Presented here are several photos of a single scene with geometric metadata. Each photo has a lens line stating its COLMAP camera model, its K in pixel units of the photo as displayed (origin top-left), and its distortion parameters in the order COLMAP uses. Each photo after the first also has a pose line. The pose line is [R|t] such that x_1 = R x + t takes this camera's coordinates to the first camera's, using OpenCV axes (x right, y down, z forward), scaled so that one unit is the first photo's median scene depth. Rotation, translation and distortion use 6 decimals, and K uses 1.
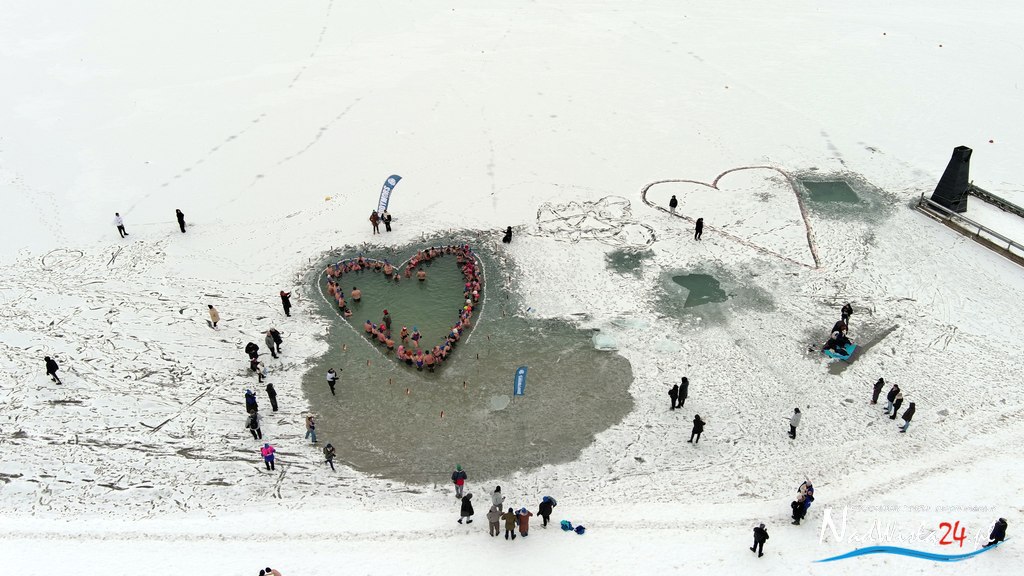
lens RADIAL K [[802.8, 0, 512.7], [0, 802.8, 281.2], [0, 0, 1]] dist [0.023277, -0.040001]
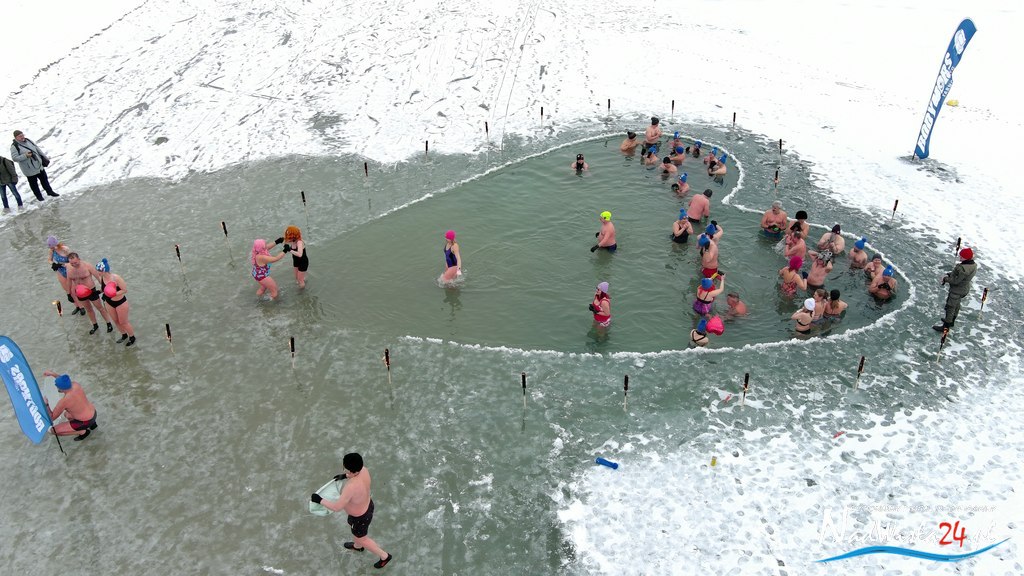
lens RADIAL K [[802.8, 0, 508.7], [0, 802.8, 288.0], [0, 0, 1]] dist [0.023277, -0.040001]
pose [[0.088959, 0.538586, -0.837861, 0.202735], [-0.553119, 0.726281, 0.408135, -0.093511], [0.828339, 0.427130, 0.362512, 0.854660]]
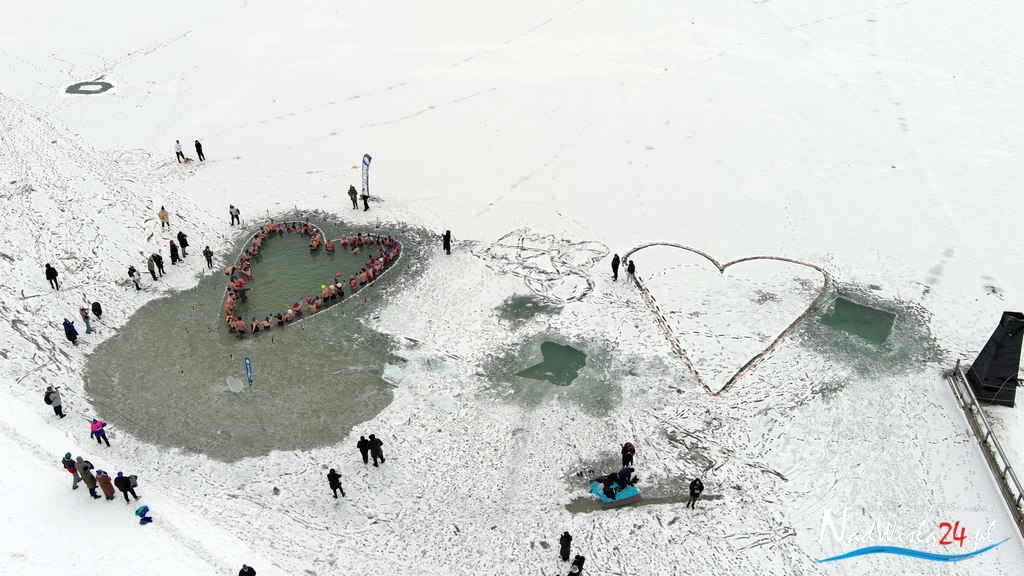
lens RADIAL K [[802.8, 0, 512.0], [0, 802.8, 285.4], [0, 0, 1]] dist [0.023277, -0.040001]
pose [[0.831917, 0.309906, -0.460297, 0.582308], [-0.309333, 0.947669, 0.078968, -0.126978], [0.460682, 0.076690, 0.884246, 0.224098]]
